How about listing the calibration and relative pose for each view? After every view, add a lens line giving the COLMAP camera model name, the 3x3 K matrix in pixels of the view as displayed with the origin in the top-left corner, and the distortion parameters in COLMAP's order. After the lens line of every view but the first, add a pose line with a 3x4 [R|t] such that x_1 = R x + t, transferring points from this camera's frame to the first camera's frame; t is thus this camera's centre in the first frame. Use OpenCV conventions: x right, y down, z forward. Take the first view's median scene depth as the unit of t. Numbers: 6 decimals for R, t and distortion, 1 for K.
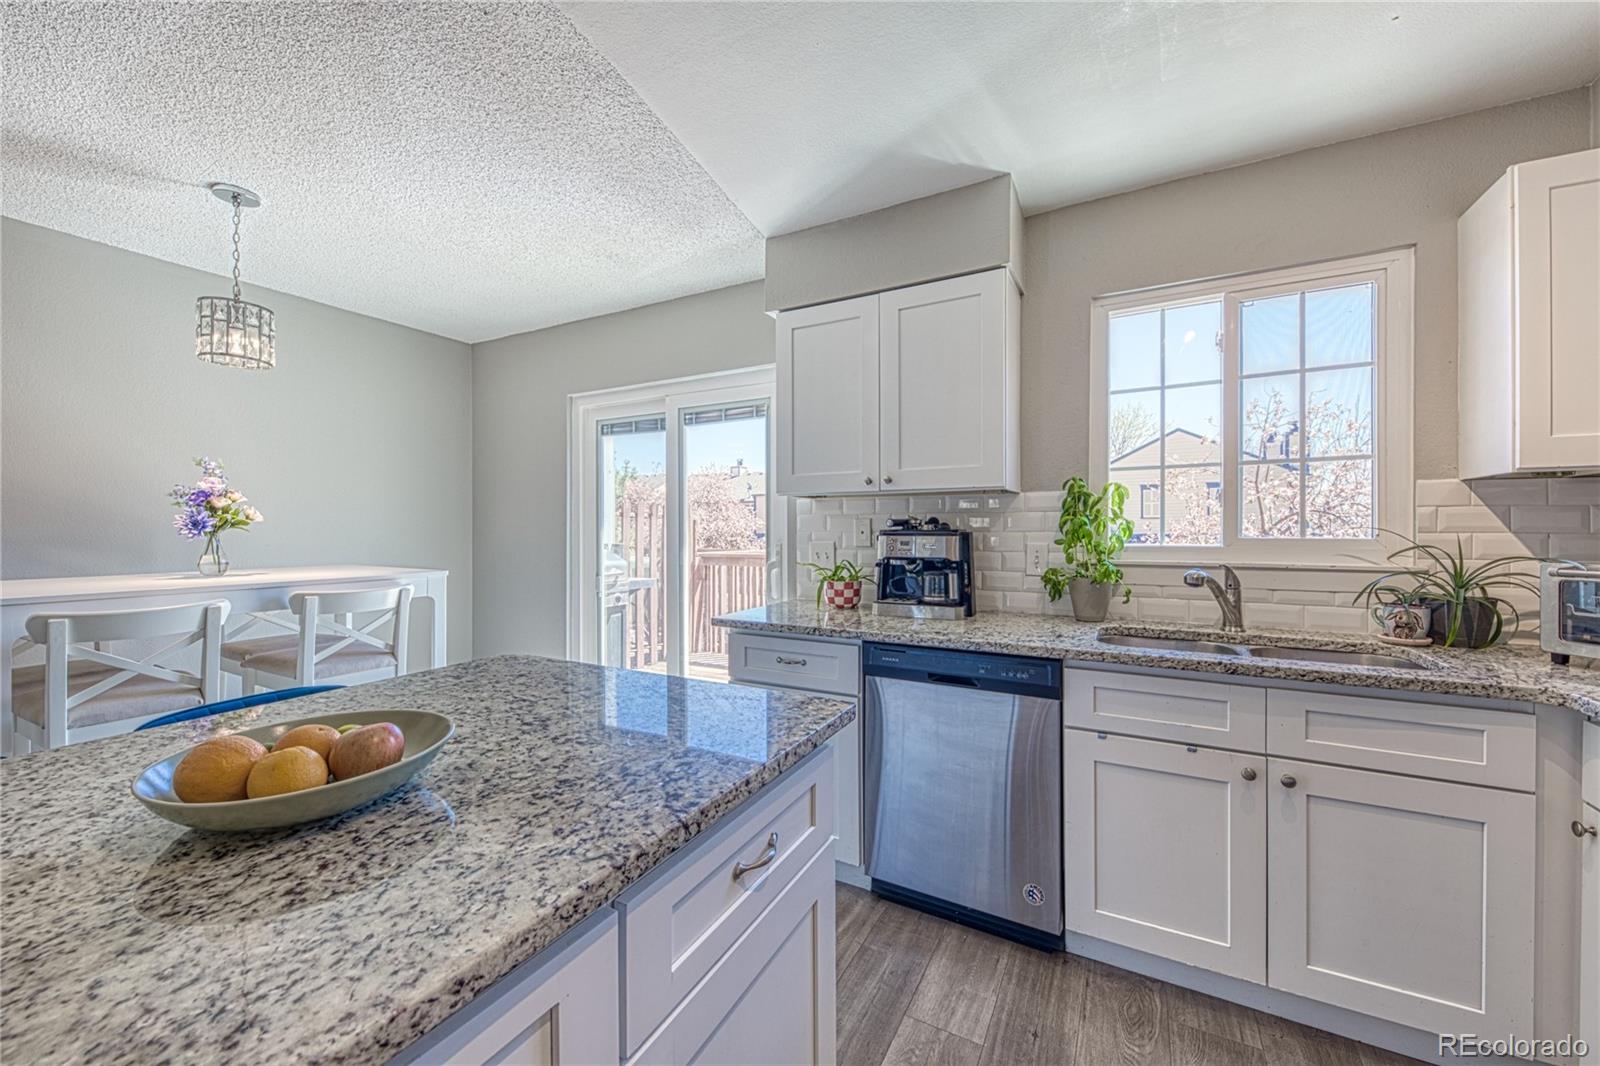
lens RADIAL K [[597.0, 0, 800.0], [0, 597.0, 533.0], [0, 0, 1]] dist [0.001223, -0.000048]
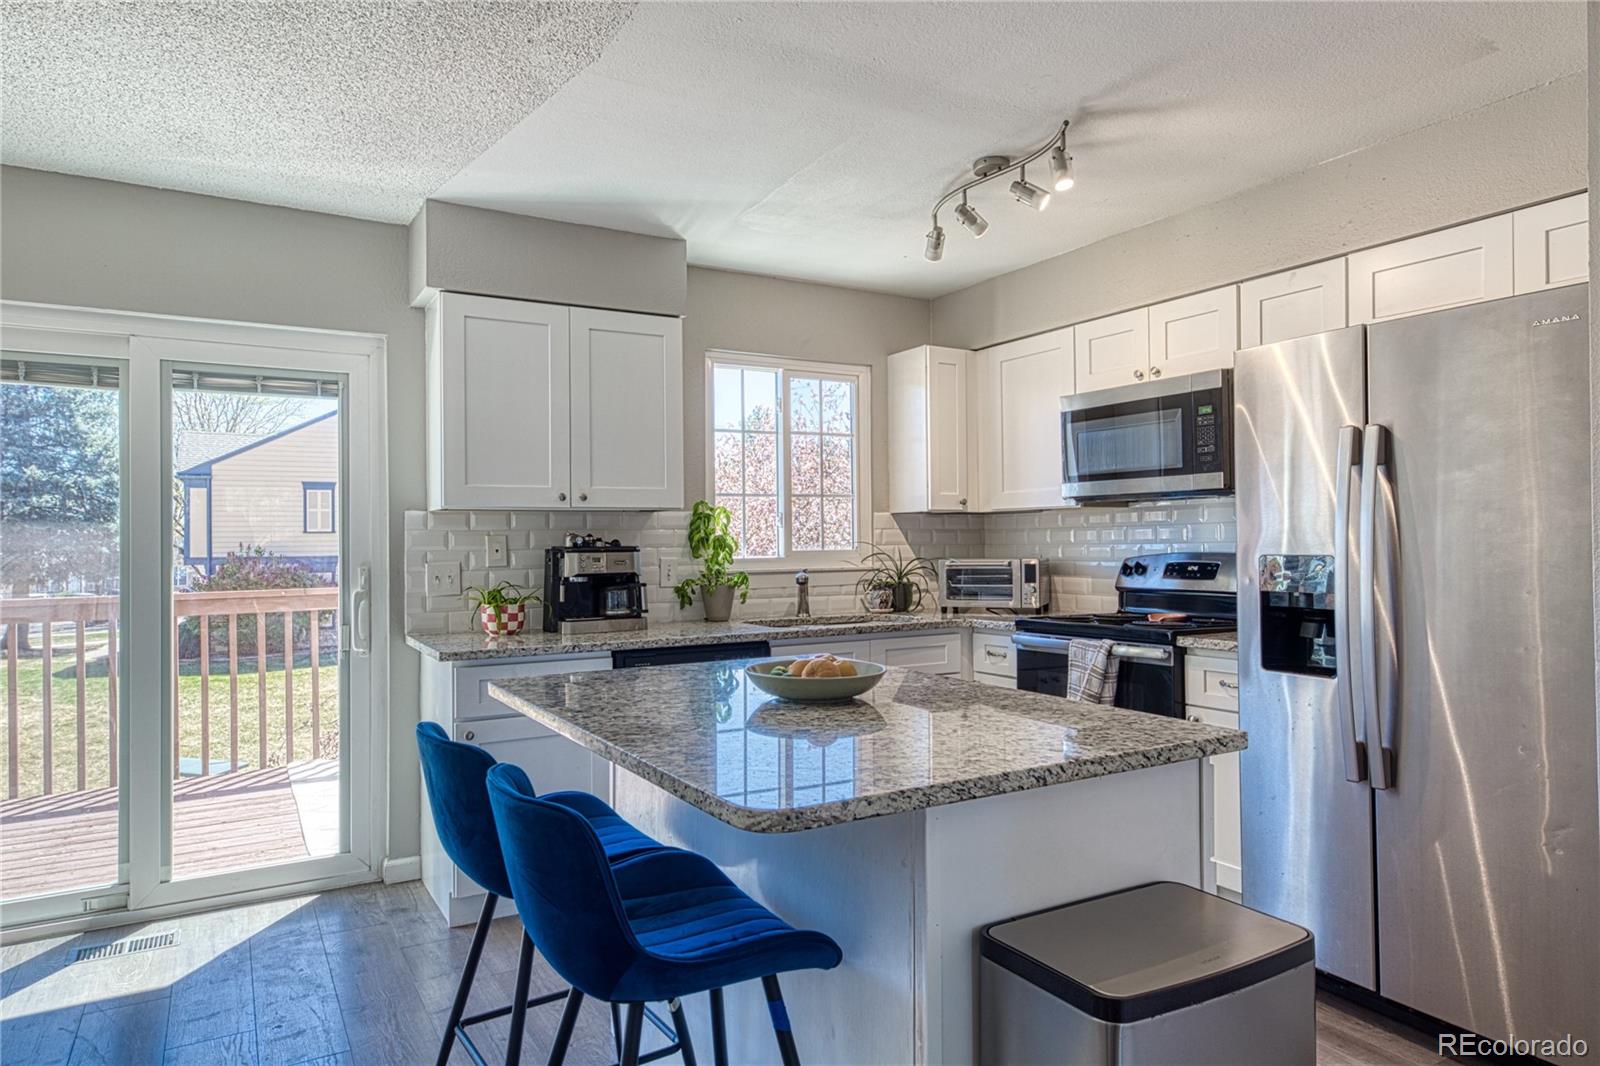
lens RADIAL K [[981.5, 0, 764.8], [0, 981.5, 532.4], [0, 0, 1]] dist [0.028073, -0.001390]
pose [[0.541831, 0.004620, 0.840475, -1.069482], [0.015955, 0.999748, -0.015781, 0.001062], [-0.840336, 0.021960, 0.541621, -0.143328]]
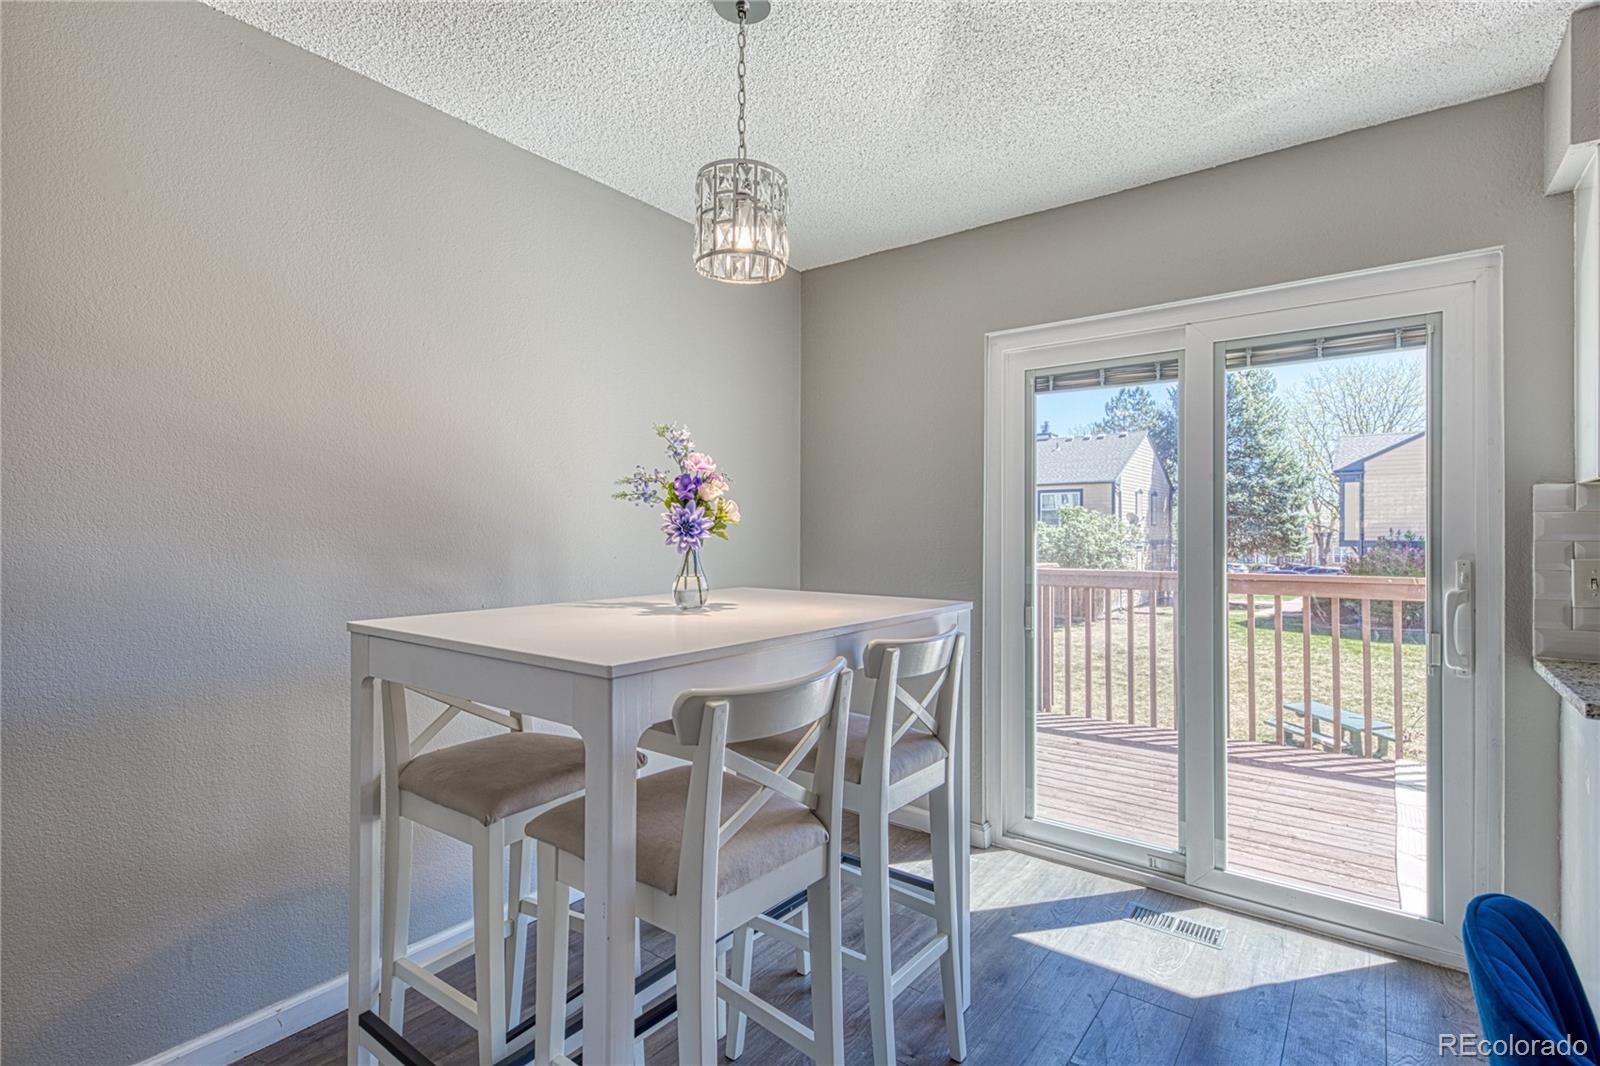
lens RADIAL K [[748.1, 0, 801.2], [0, 748.1, 529.2], [0, 0, 1]] dist [0.003640, -0.004474]
pose [[0.986825, 0.000994, -0.161787, -0.728726], [-0.002979, 0.999923, -0.012025, -0.003486], [0.161763, 0.012349, 0.986752, 0.233253]]
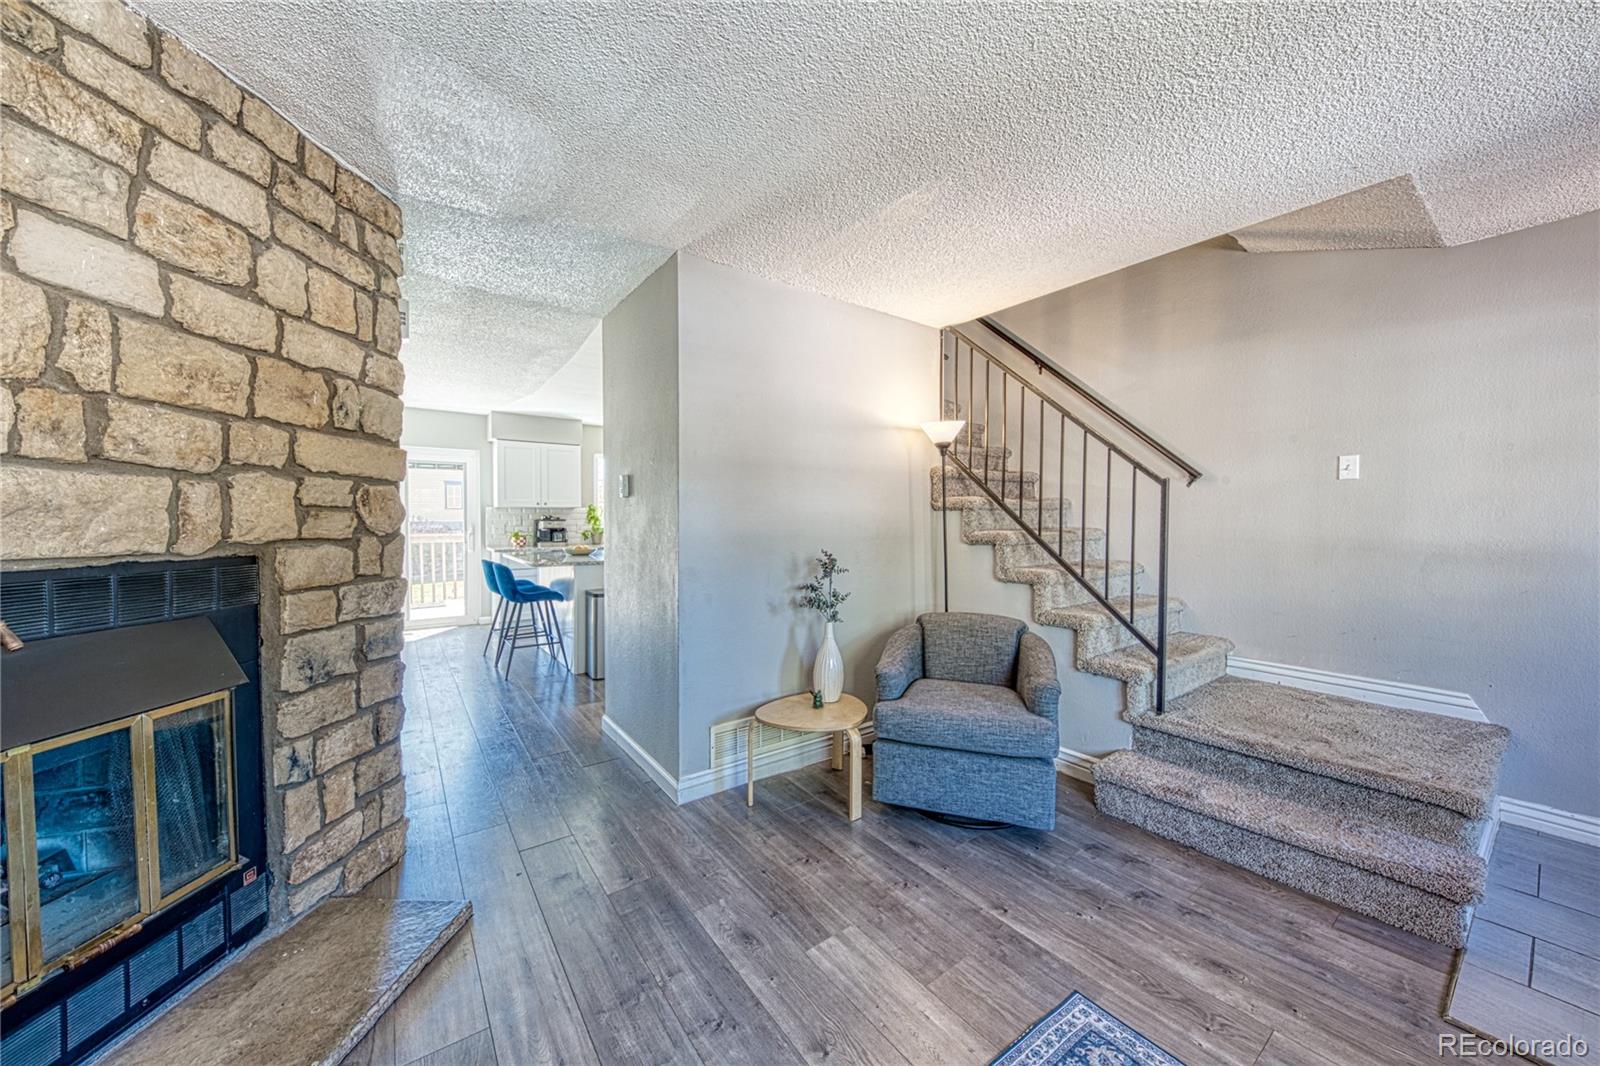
lens RADIAL K [[558.1, 0, 806.0], [0, 558.1, 530.5], [0, 0, 1]] dist [-0.008913, -0.000388]
pose [[0.417855, -0.019654, 0.908301, -1.973056], [0.005475, 0.999802, 0.019115, 0.005074], [-0.908497, -0.003015, 0.417880, -1.507206]]
